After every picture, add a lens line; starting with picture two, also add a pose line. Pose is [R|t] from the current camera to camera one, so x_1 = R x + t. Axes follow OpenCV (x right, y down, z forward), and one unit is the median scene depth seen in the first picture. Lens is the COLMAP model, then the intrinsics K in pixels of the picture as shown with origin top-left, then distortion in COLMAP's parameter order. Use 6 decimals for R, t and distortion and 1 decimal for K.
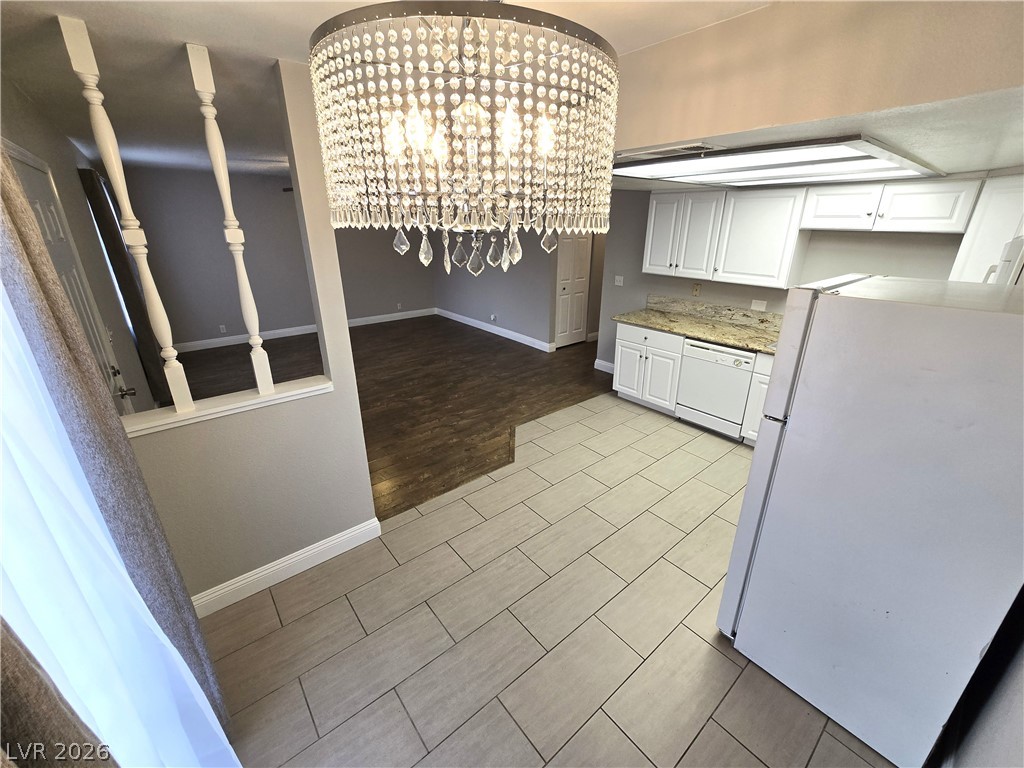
lens RADIAL K [[418.7, 0, 517.4], [0, 418.7, 378.4], [0, 0, 1]] dist [-0.000612, -0.001977]
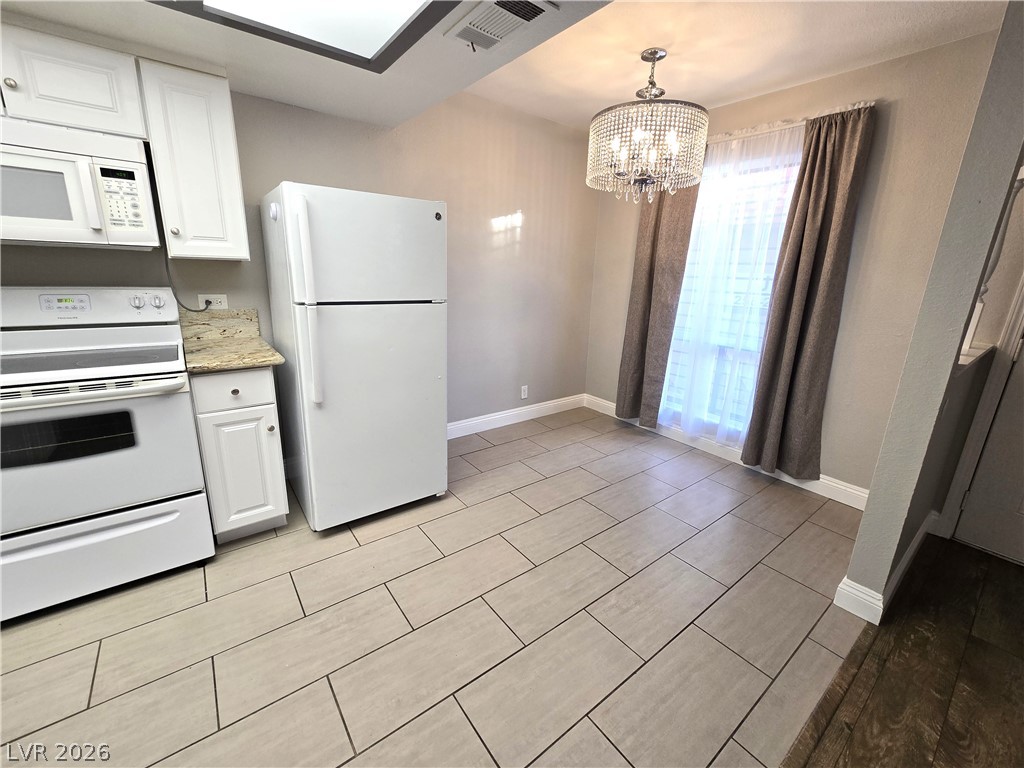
lens RADIAL K [[418.7, 0, 519.2], [0, 418.7, 379.8], [0, 0, 1]] dist [-0.000612, -0.001977]
pose [[-0.999066, -0.040901, 0.013929, 0.119776], [-0.025210, 0.813601, 0.580877, -0.191363], [-0.035091, 0.579983, -0.813872, 0.854107]]
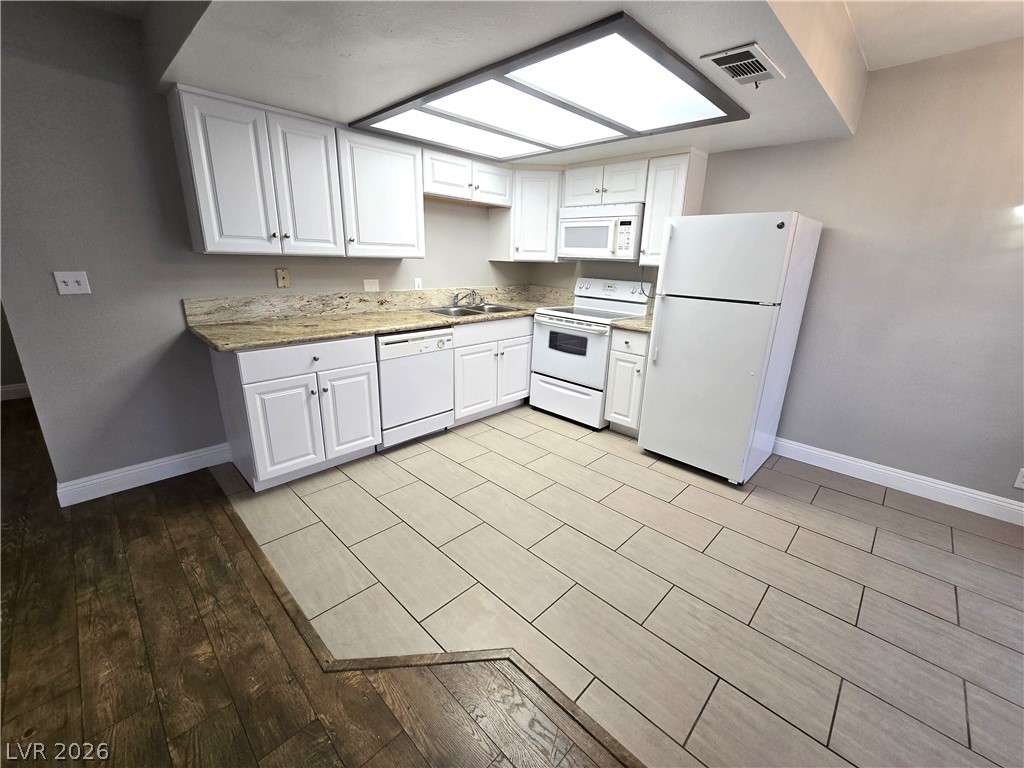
lens RADIAL K [[418.7, 0, 519.5], [0, 418.7, 381.8], [0, 0, 1]] dist [-0.000612, -0.001977]
pose [[-0.118564, -0.288104, 0.950231, -0.285186], [0.321985, 0.894114, 0.311265, -0.154155], [-0.939291, 0.342865, -0.013245, 0.733952]]
